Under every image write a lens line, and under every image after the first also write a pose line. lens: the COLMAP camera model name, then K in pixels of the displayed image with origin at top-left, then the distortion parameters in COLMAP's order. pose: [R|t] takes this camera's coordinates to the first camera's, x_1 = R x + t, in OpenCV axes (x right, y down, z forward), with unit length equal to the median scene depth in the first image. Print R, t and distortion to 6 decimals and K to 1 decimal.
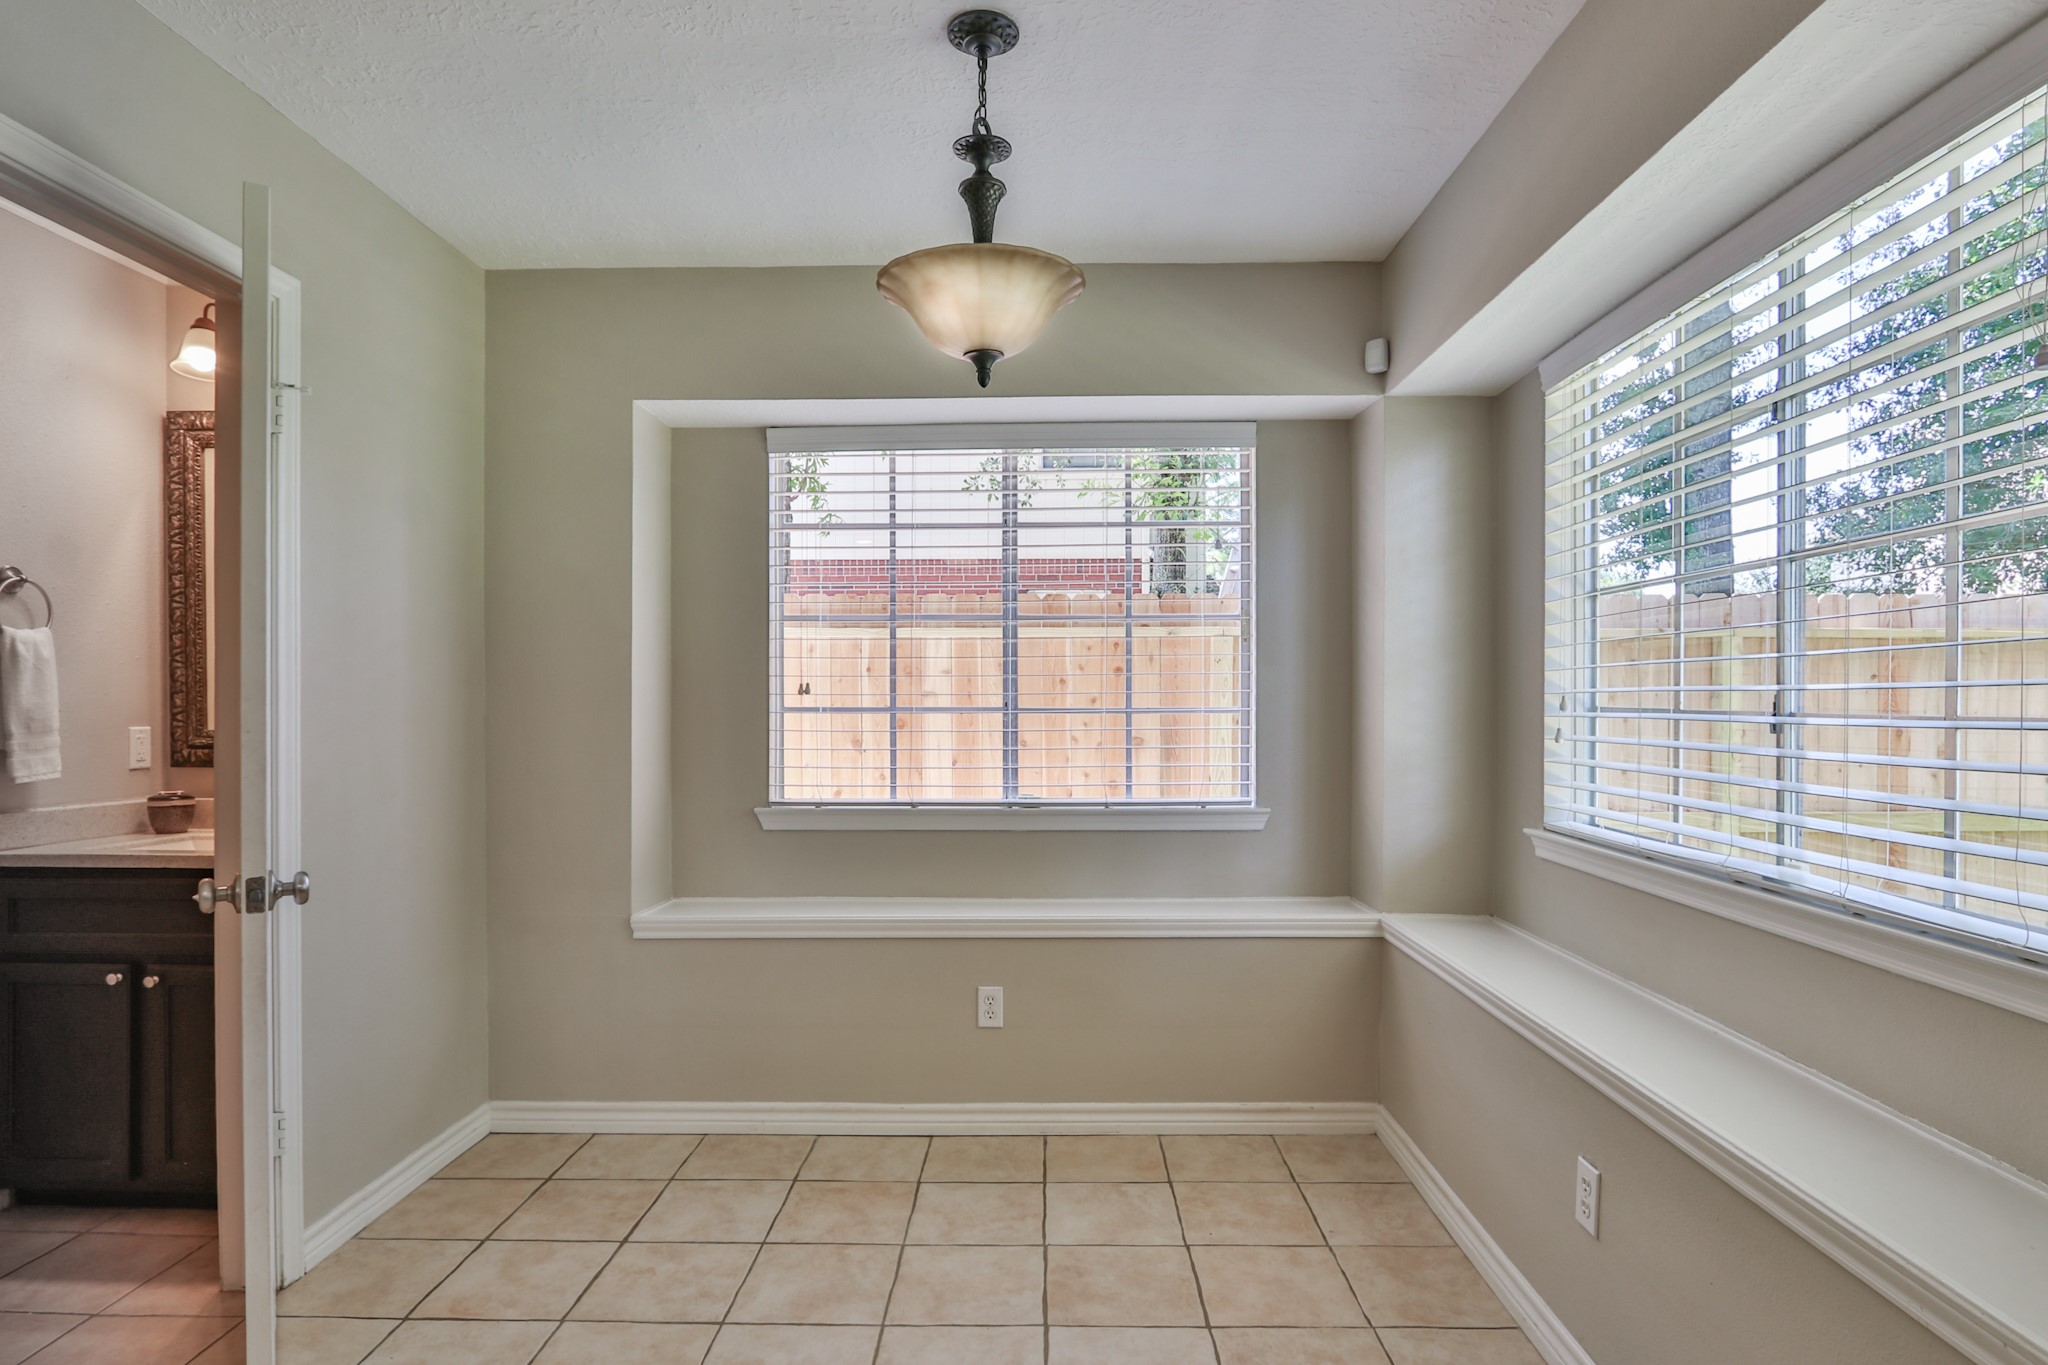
lens RADIAL K [[1068.9, 0, 1046.3], [0, 1068.9, 708.5], [0, 0, 1]] dist [-0.018085, 0.002641]
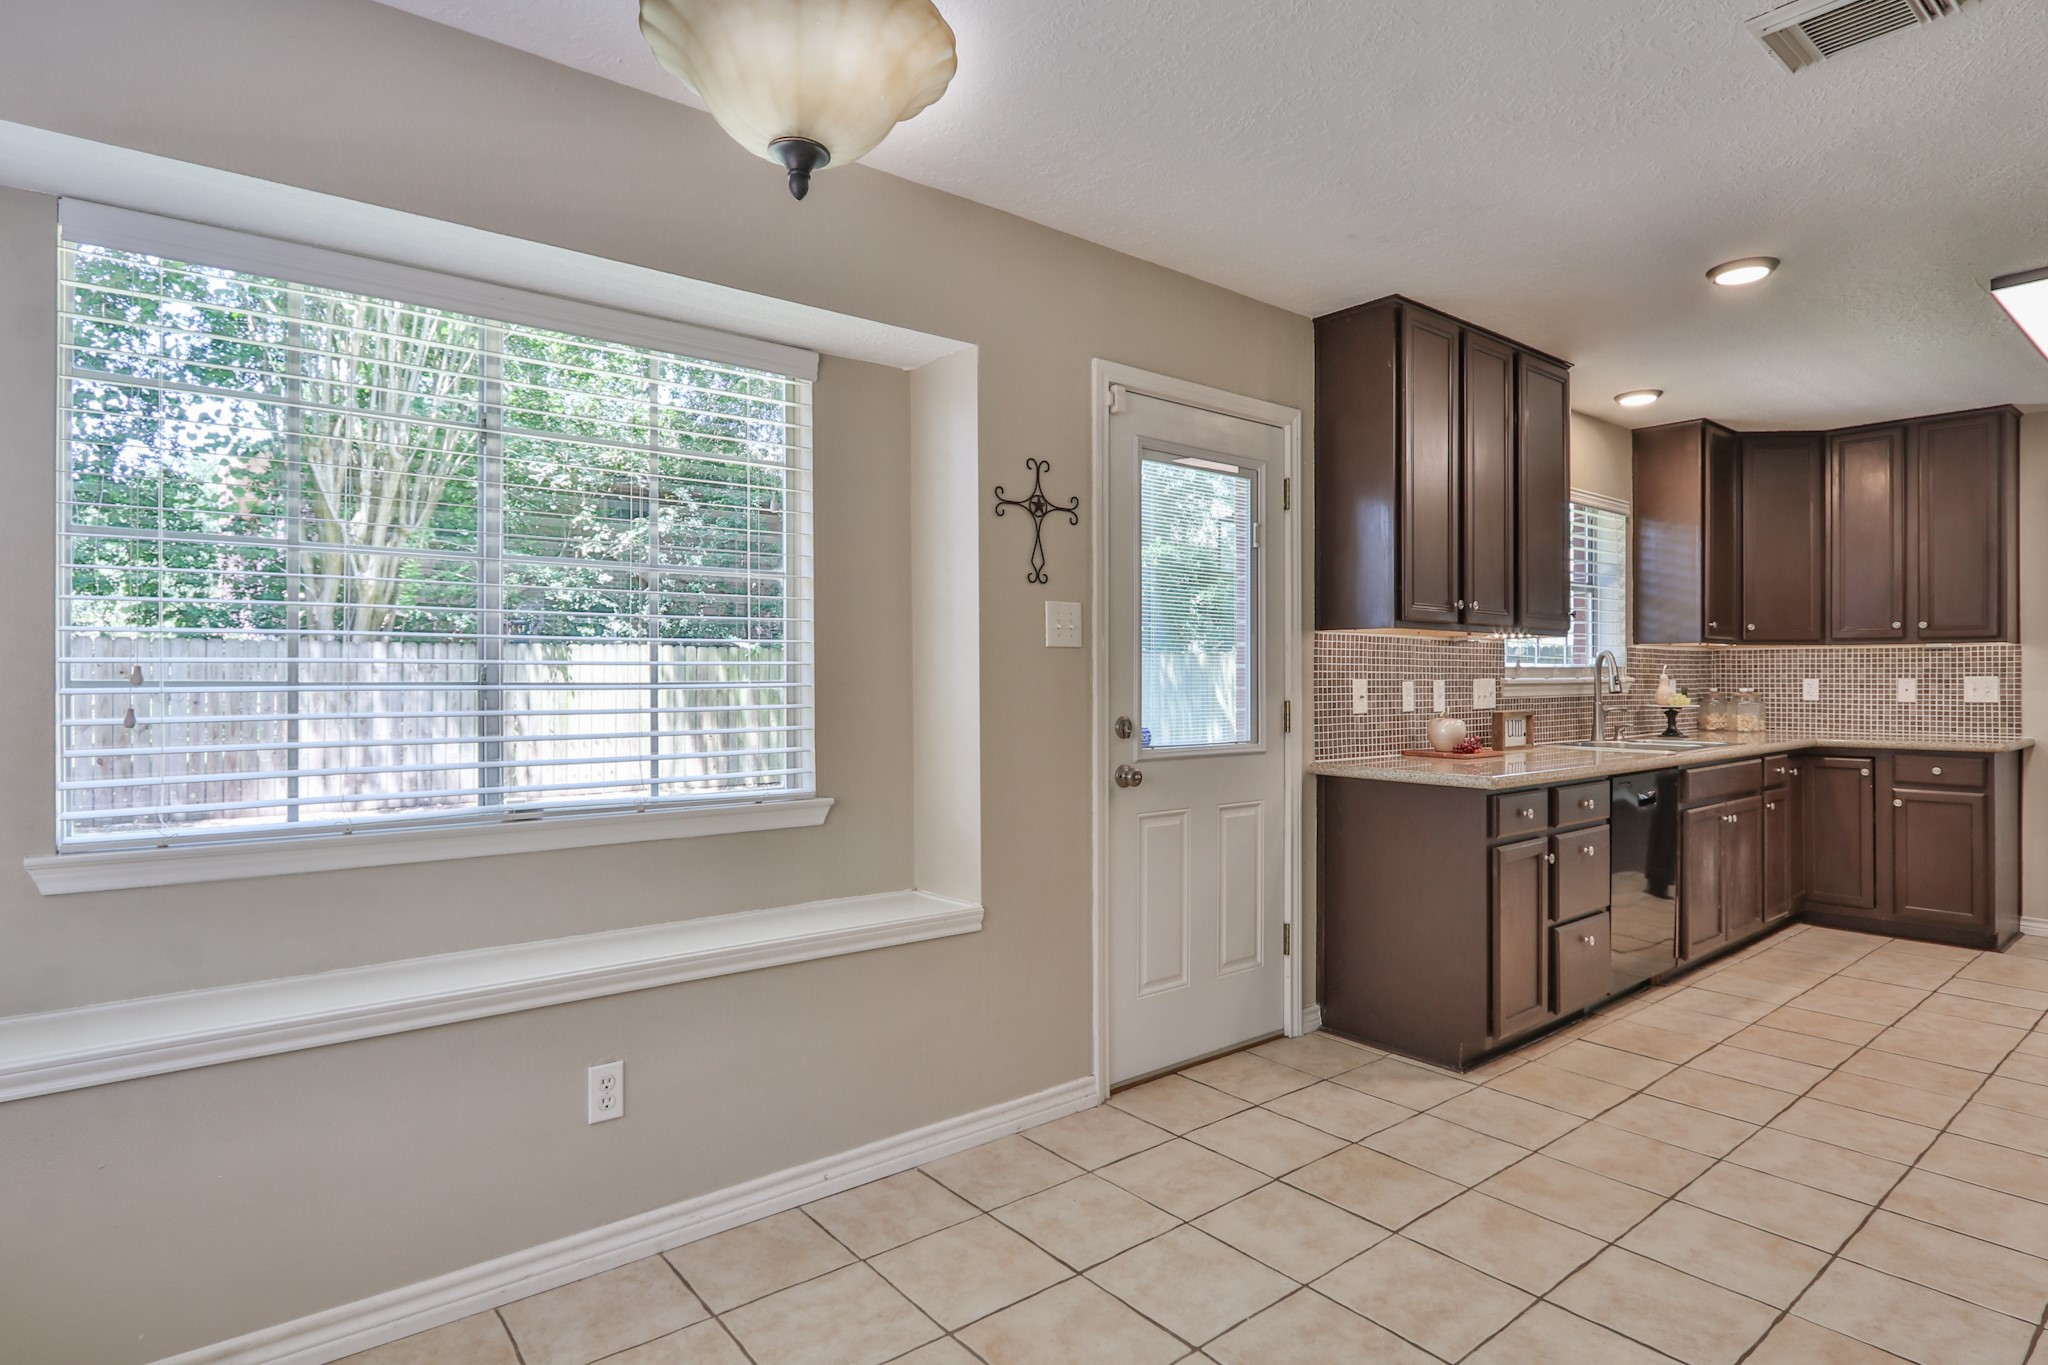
lens RADIAL K [[1068.9, 0, 1028.7], [0, 1068.9, 678.6], [0, 0, 1]] dist [-0.018085, 0.002641]
pose [[-0.638431, -0.000743, 0.769678, -0.440680], [0.007207, 0.999950, 0.006943, -0.002758], [-0.769645, 0.009979, -0.638394, 0.871361]]
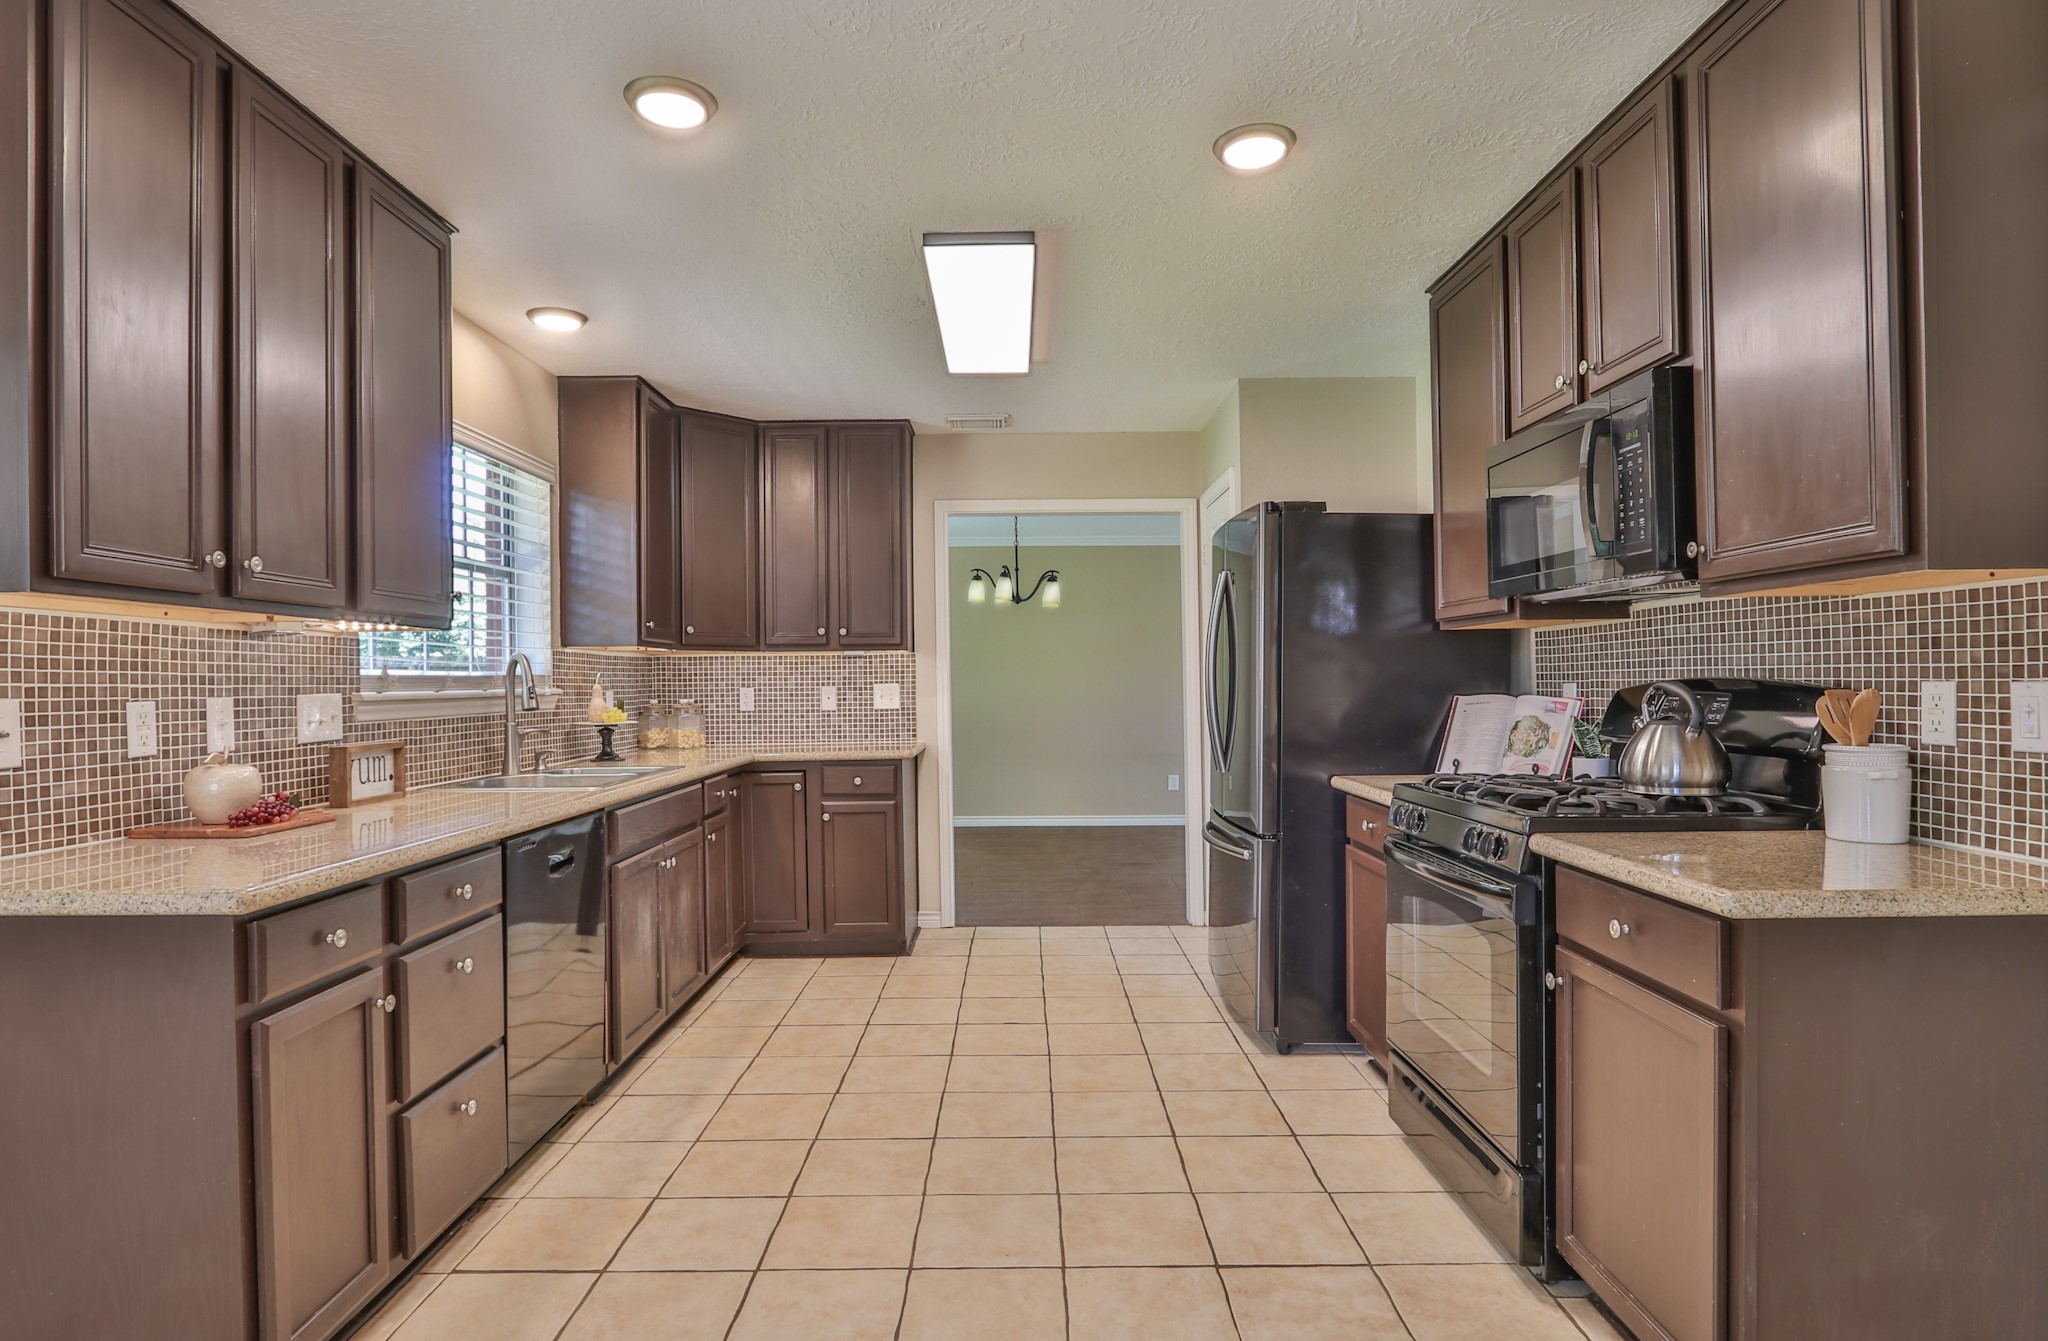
lens RADIAL K [[1068.5, 0, 1016.5], [0, 1068.5, 681.0], [0, 0, 1]] dist [-0.013259, -0.000190]
pose [[-0.999882, 0.010769, -0.010939, -0.306606], [0.010680, 0.999910, 0.008106, -0.000229], [0.011025, 0.007989, -0.999907, 0.376238]]
